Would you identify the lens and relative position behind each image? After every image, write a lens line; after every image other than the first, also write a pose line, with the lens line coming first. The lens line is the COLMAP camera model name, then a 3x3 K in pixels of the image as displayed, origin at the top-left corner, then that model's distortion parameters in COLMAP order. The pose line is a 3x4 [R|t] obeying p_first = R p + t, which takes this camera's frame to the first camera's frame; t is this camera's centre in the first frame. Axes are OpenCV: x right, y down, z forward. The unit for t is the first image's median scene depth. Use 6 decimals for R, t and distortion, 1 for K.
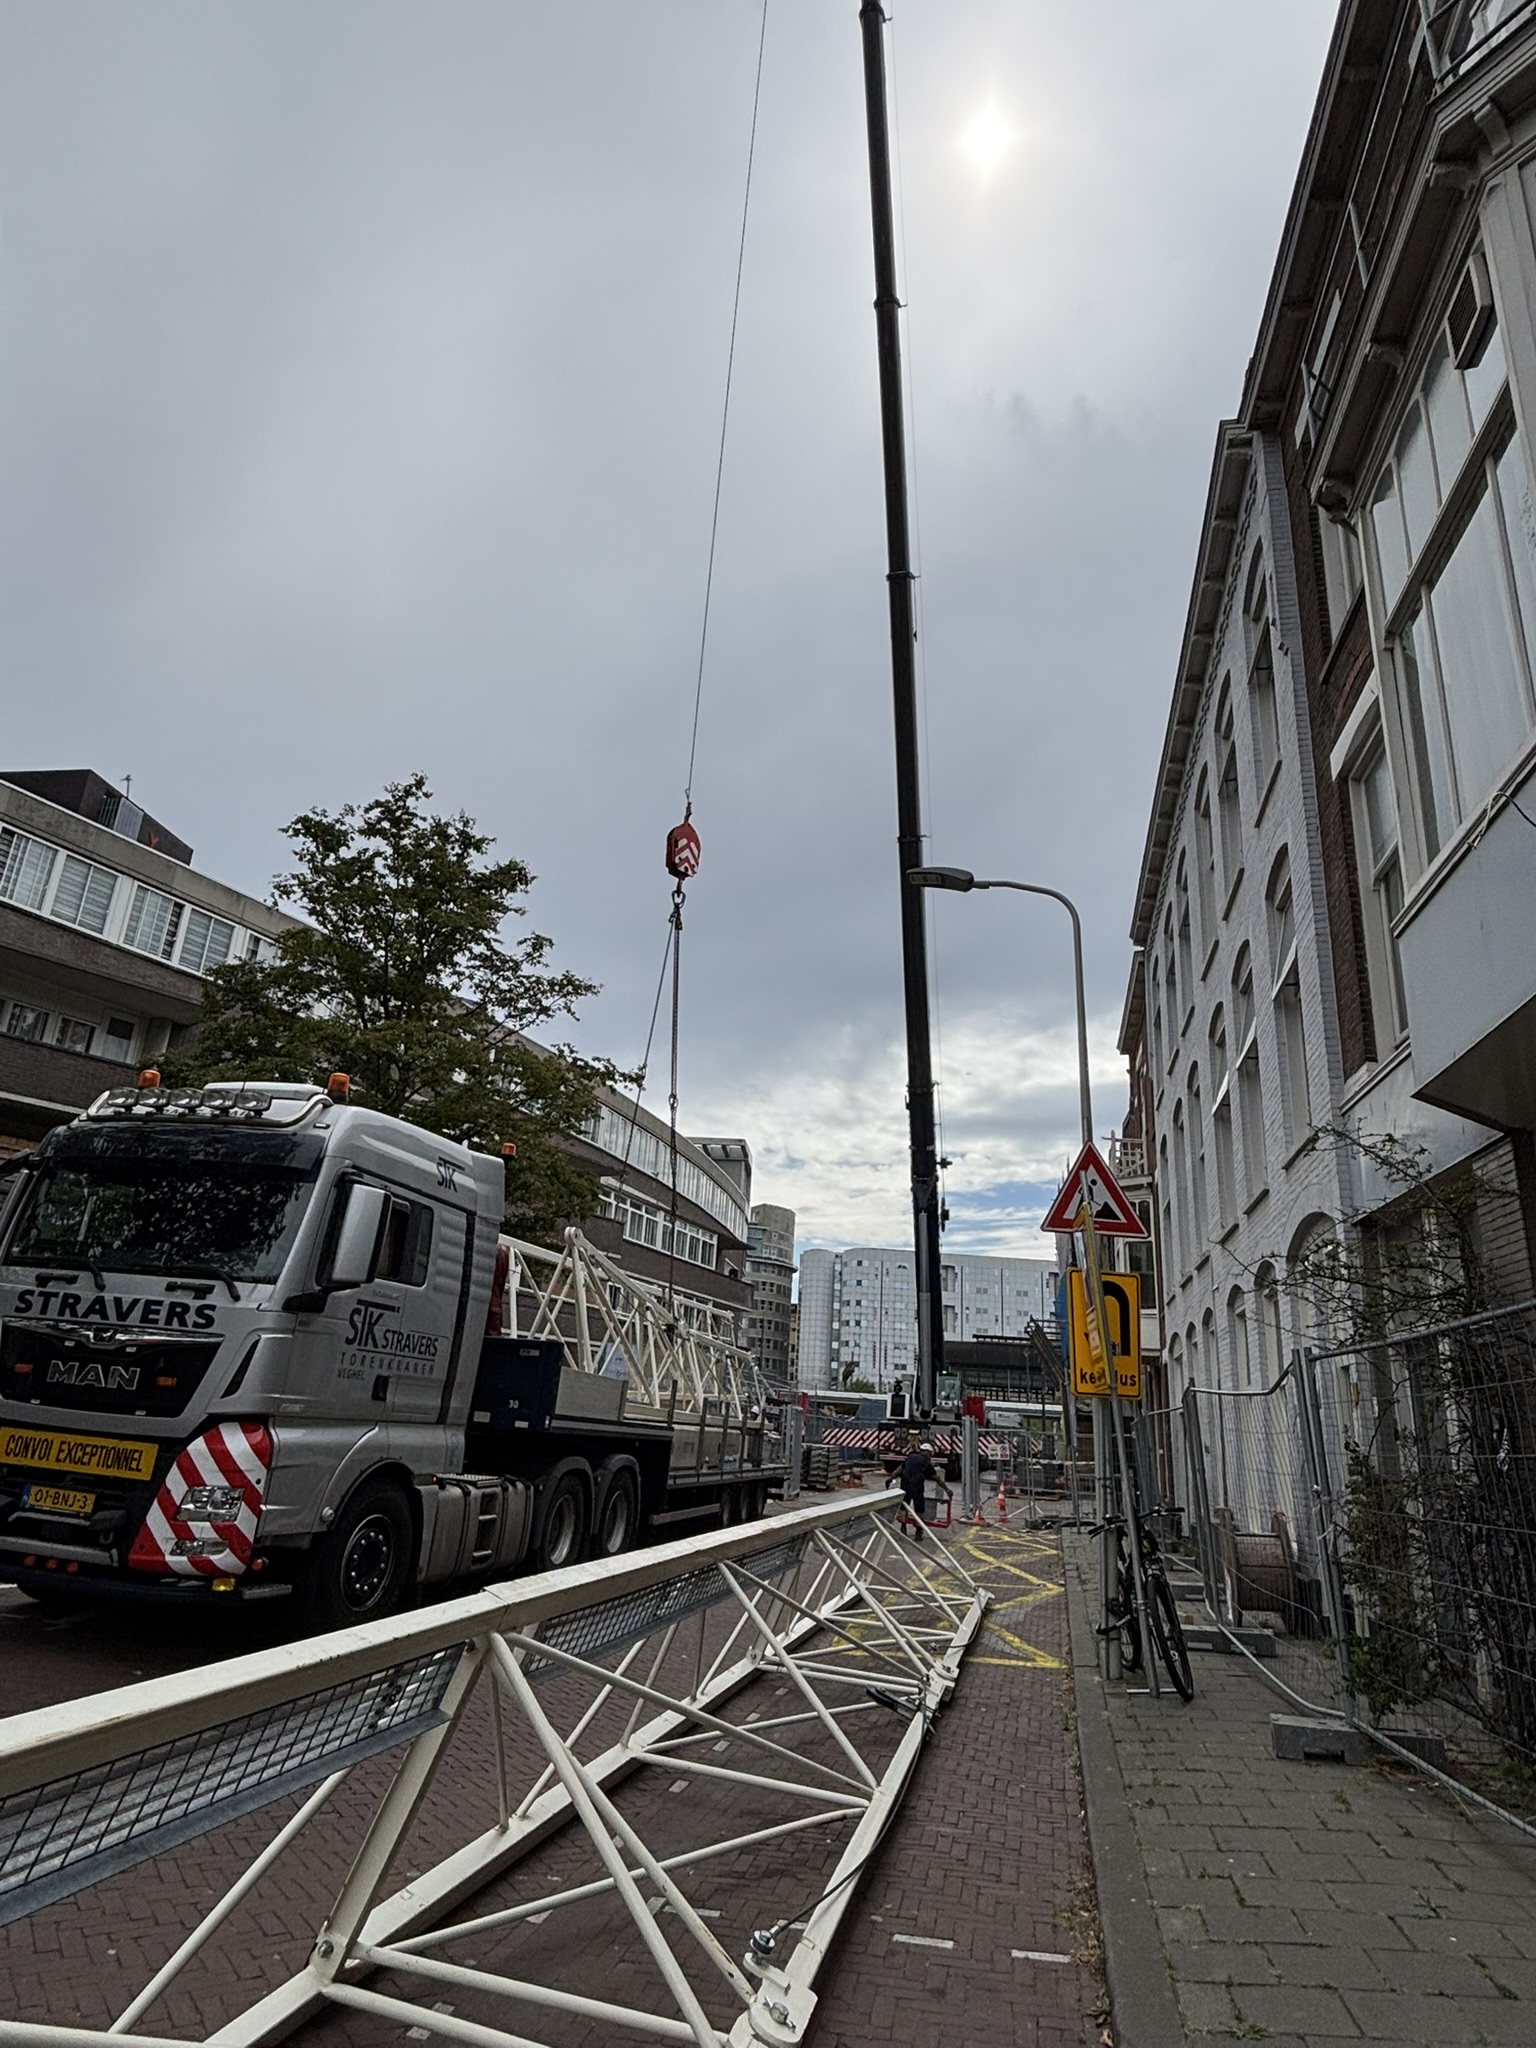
lens RADIAL K [[1135.8, 0, 765.7], [0, 1135.8, 1051.9], [0, 0, 1]] dist [-0.003135, -0.000201]
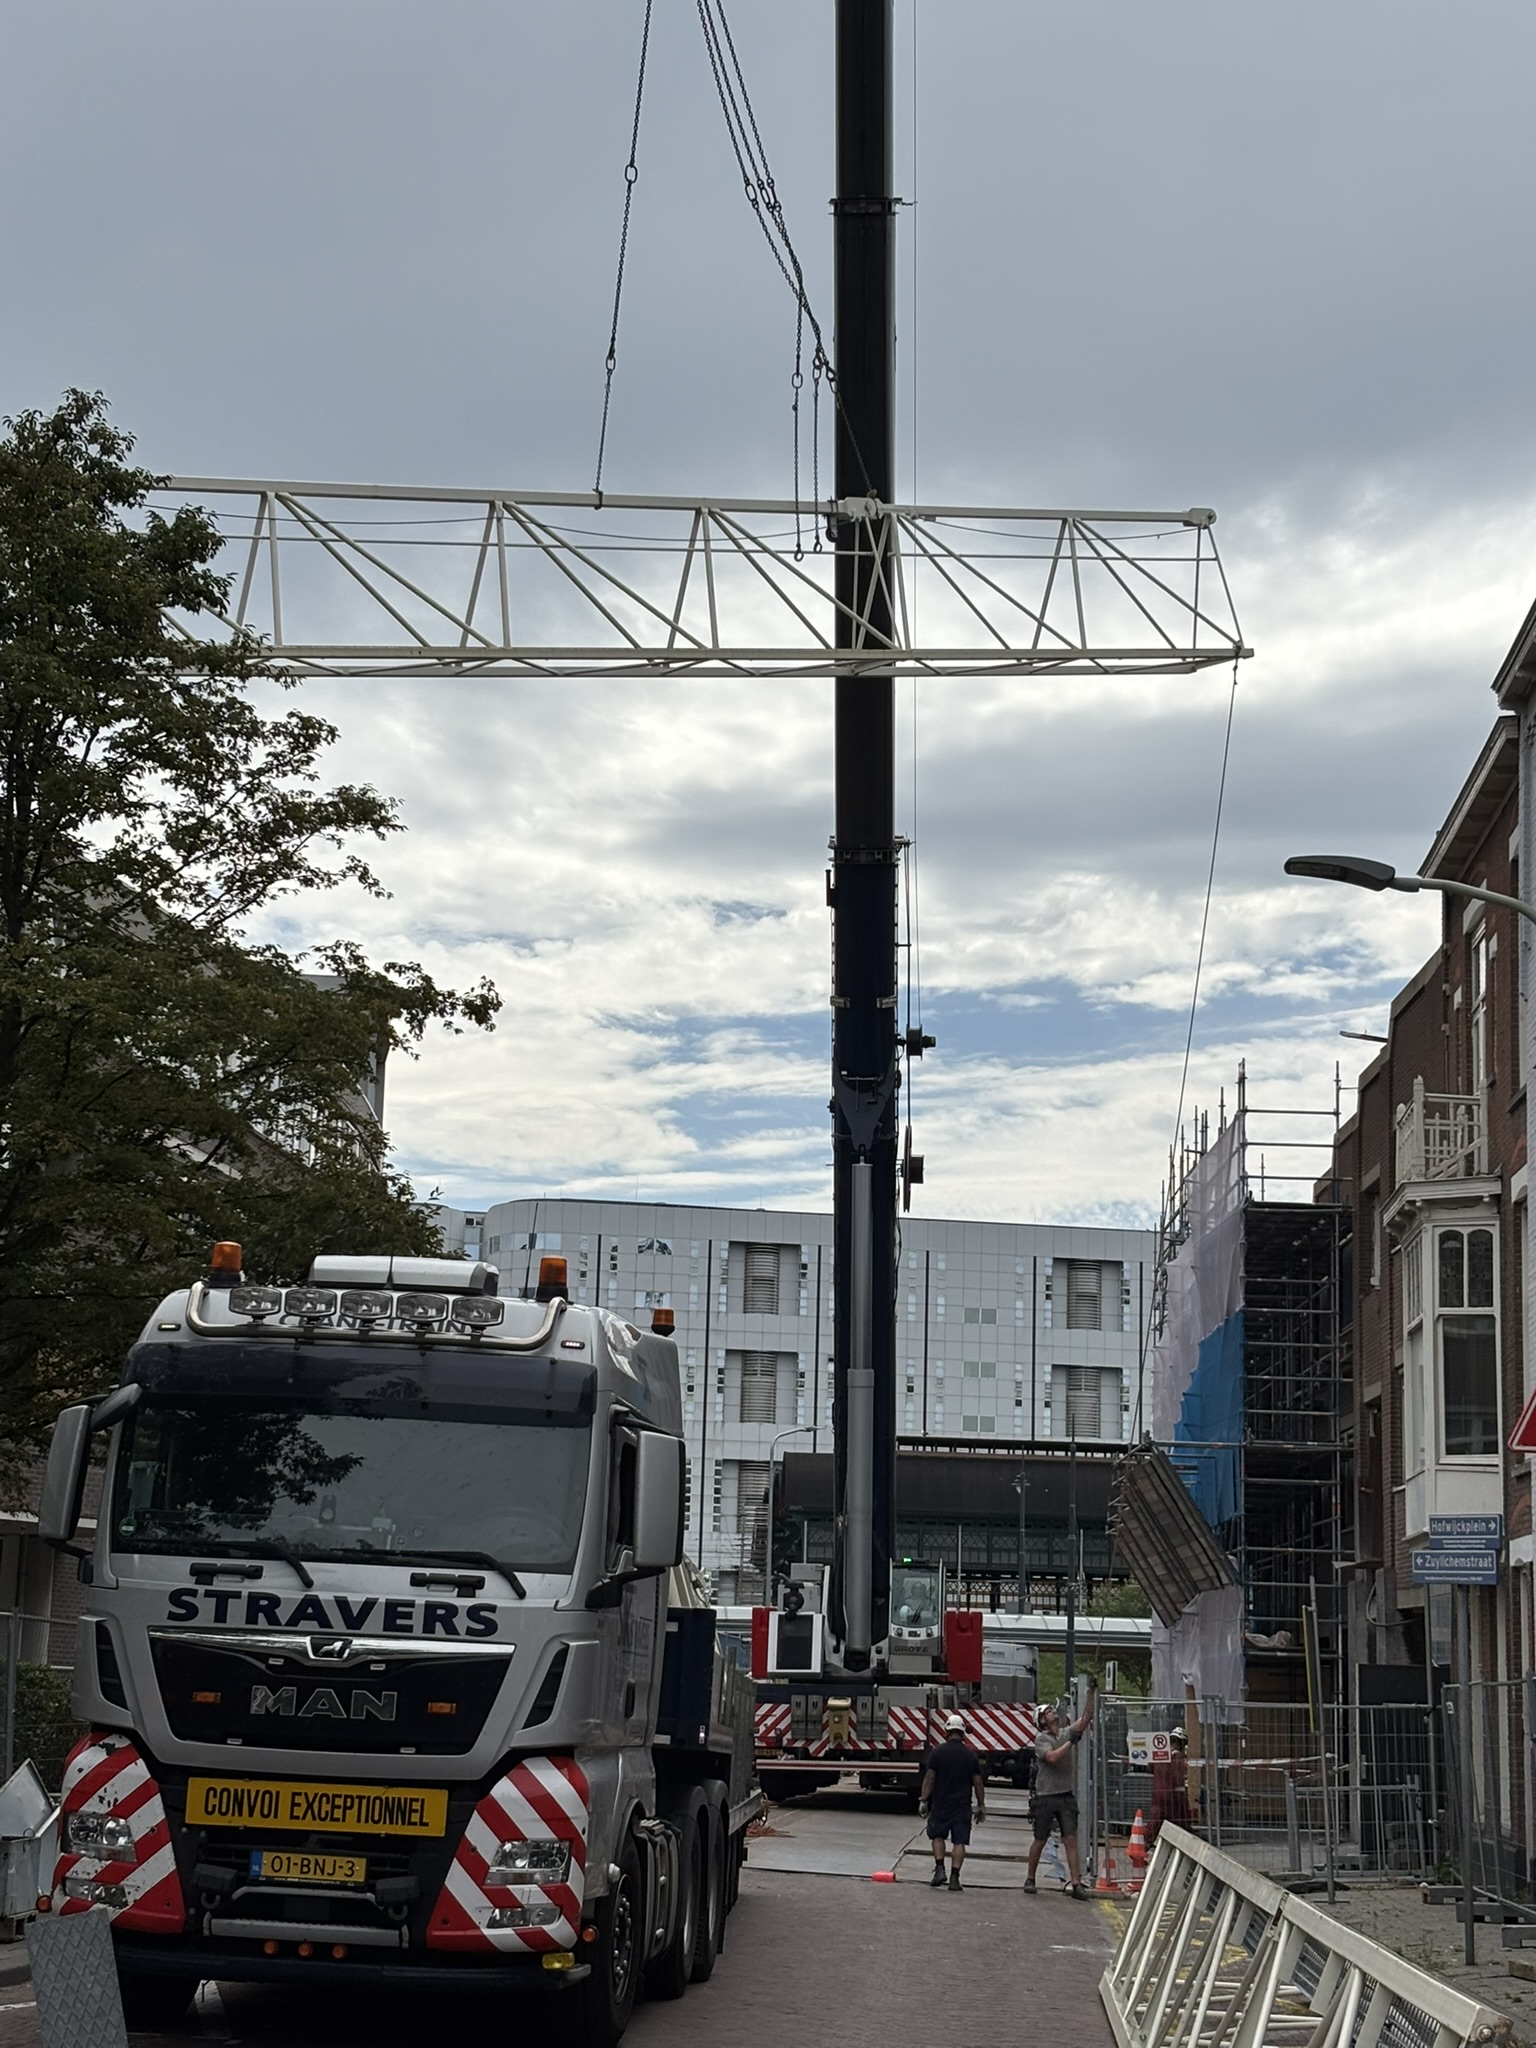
lens RADIAL K [[3499.3, 0, 768.0], [0, 3499.3, 1024.0], [0, 0, 1]] dist [-0.008364, -0.070280]
pose [[0.983739, -0.005487, 0.179518, -0.703235], [-0.018447, 0.991160, 0.131381, -0.441260], [-0.178652, -0.132557, 0.974942, -1.165443]]
